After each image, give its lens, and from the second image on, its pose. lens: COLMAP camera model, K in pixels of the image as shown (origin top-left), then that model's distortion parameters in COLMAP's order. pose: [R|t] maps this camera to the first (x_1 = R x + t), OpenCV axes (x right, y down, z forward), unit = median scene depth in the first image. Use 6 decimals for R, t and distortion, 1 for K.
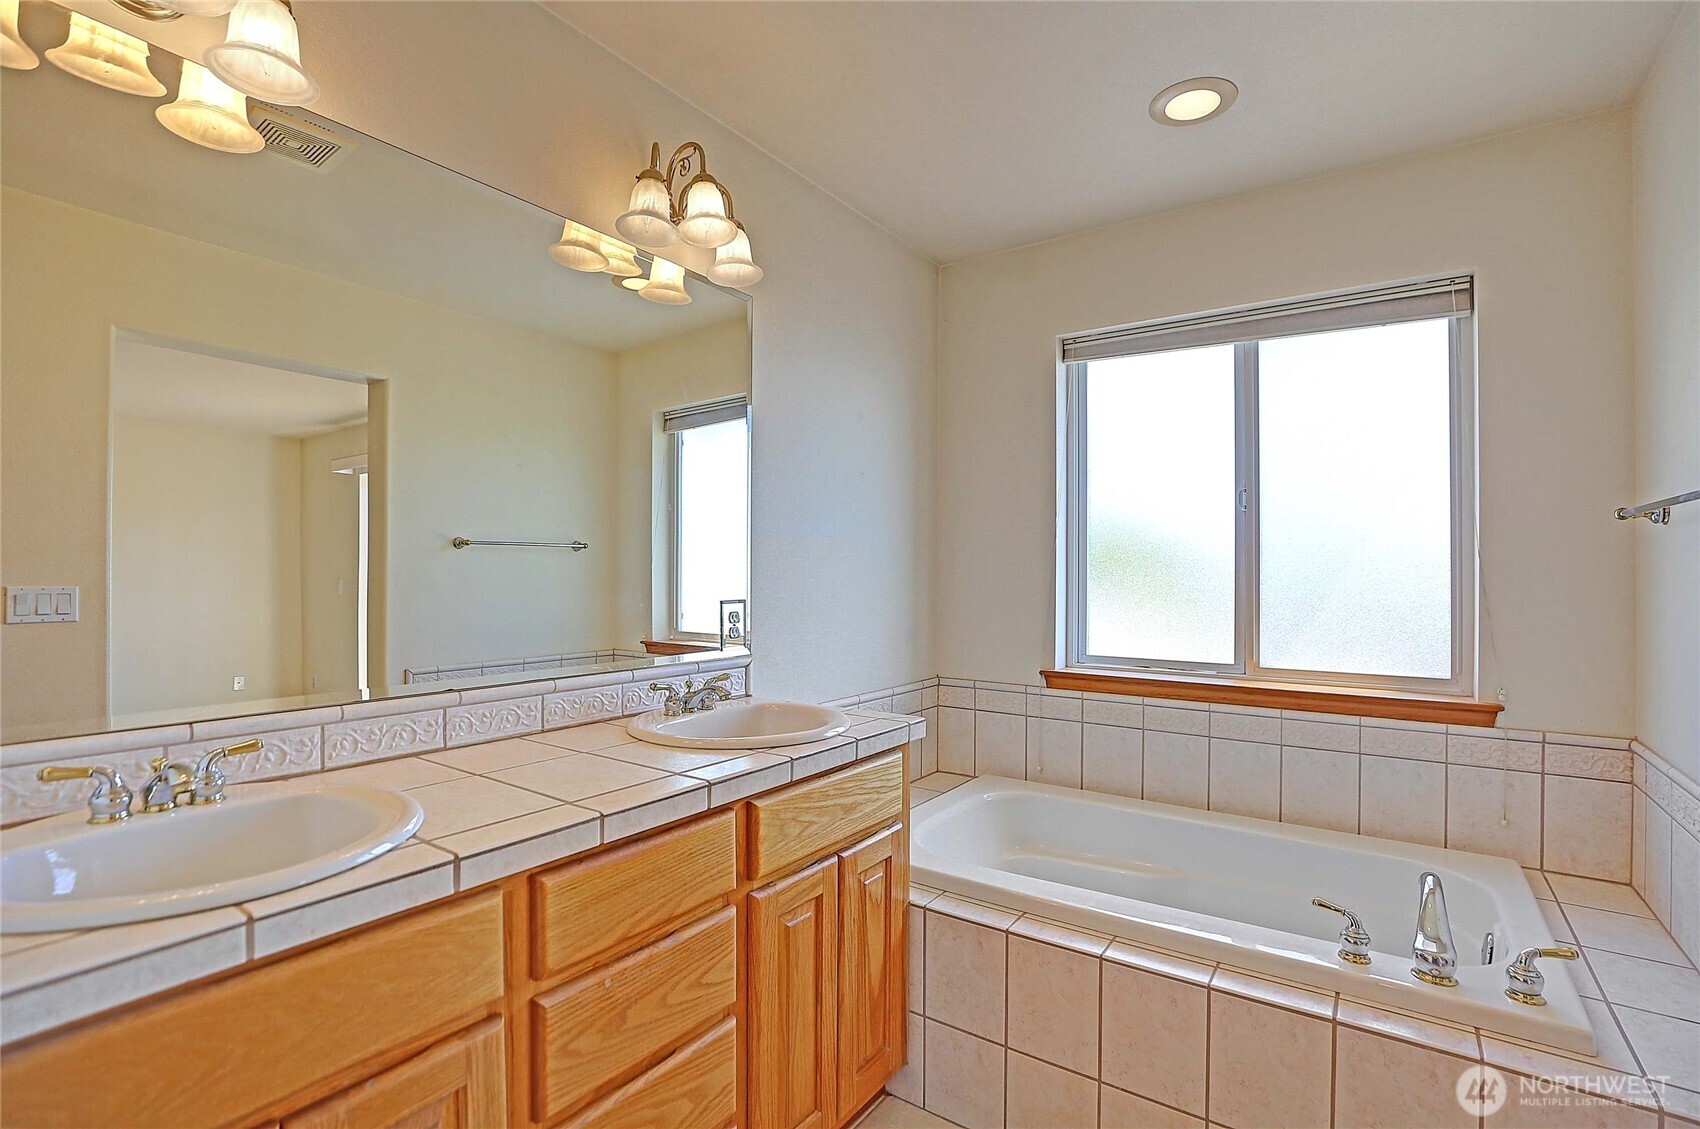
lens RADIAL K [[792.3, 0, 856.1], [0, 792.3, 581.6], [0, 0, 1]] dist [0.003159, 0.002852]
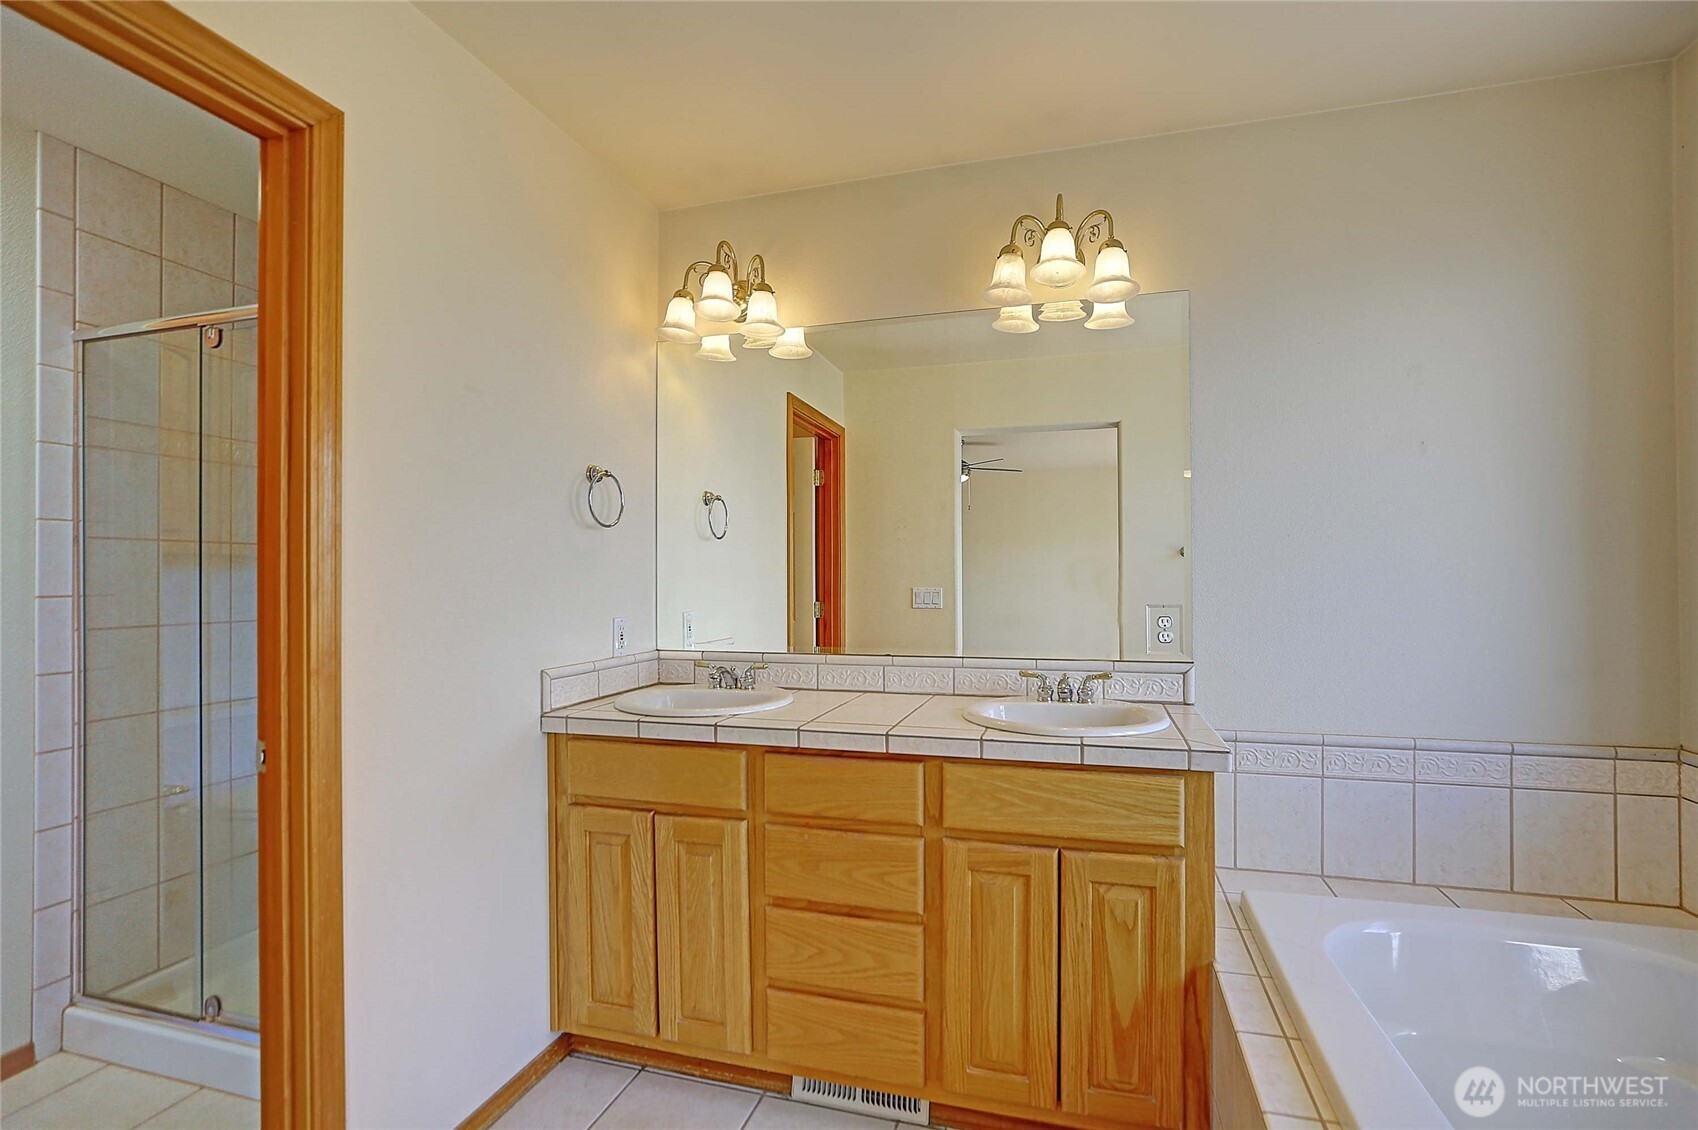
lens RADIAL K [[791.4, 0, 856.7], [0, 791.4, 568.0], [0, 0, 1]] dist [0.003159, 0.002852]
pose [[0.318050, -0.018690, -0.947890, 0.948351], [-0.001670, 0.999793, -0.020273, -0.002416], [0.948073, 0.008031, 0.317953, 0.448029]]
